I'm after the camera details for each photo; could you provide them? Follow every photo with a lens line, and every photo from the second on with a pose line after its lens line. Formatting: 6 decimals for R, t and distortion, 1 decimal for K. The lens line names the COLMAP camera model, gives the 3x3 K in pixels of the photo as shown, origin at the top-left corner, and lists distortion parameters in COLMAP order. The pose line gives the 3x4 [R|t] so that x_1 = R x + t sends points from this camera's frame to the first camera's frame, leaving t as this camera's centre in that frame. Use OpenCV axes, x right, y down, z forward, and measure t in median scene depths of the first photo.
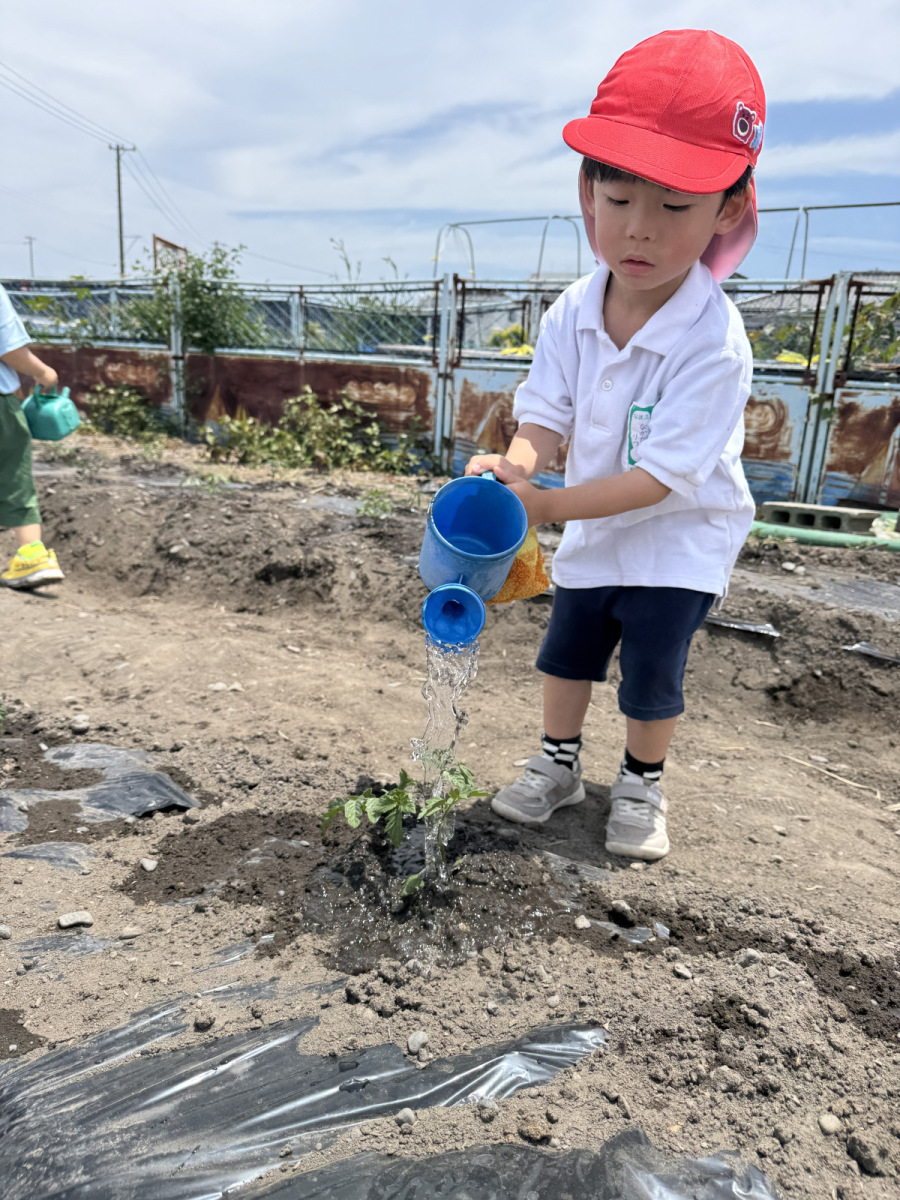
lens RADIAL K [[851.5, 0, 450.0], [0, 851.5, 600.0], [0, 0, 1]] dist [0.088815, -0.104647]
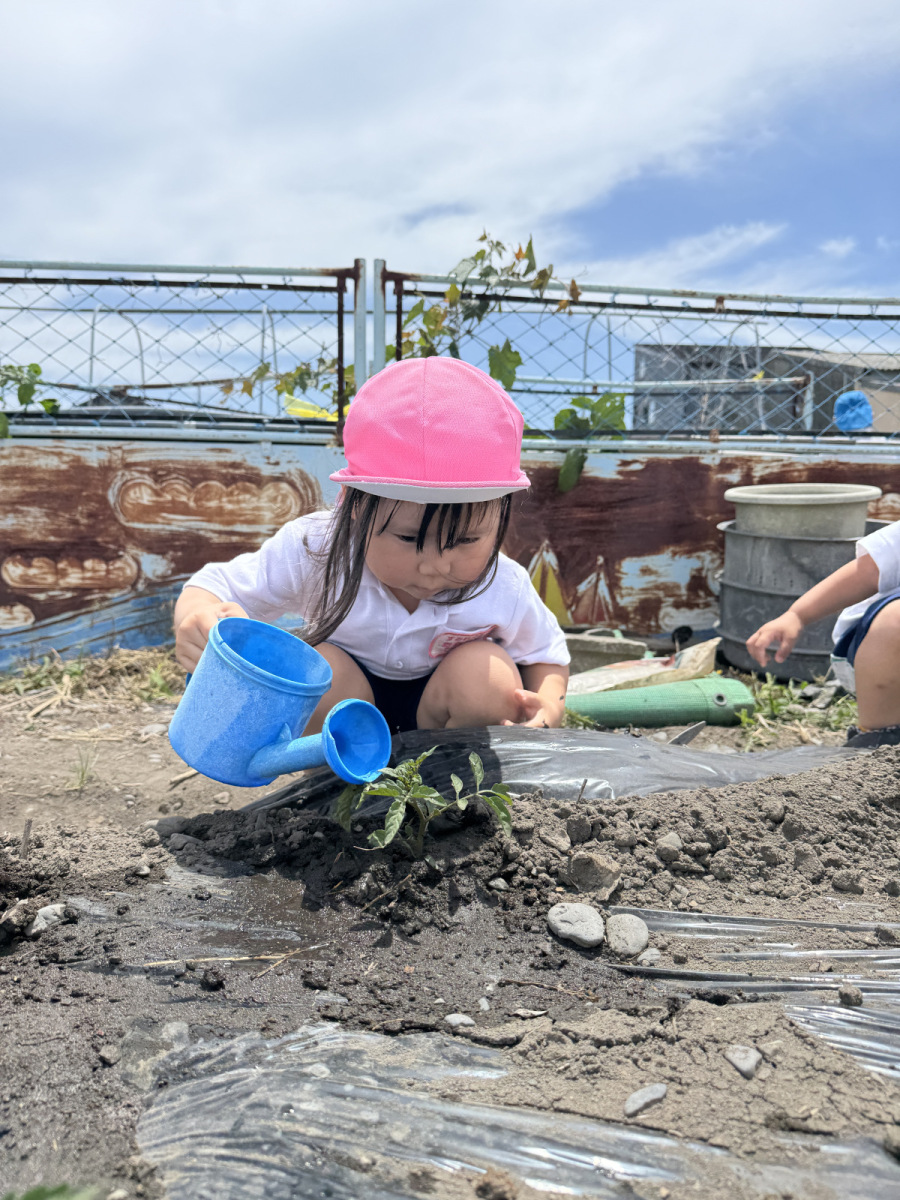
lens RADIAL K [[851.5, 0, 450.0], [0, 851.5, 600.0], [0, 0, 1]] dist [0.088815, -0.104647]
pose [[0.840549, -0.088456, 0.534464, 0.157193], [0.176706, 0.977387, -0.116142, -0.064969], [-0.512105, 0.192066, 0.837173, 0.511090]]
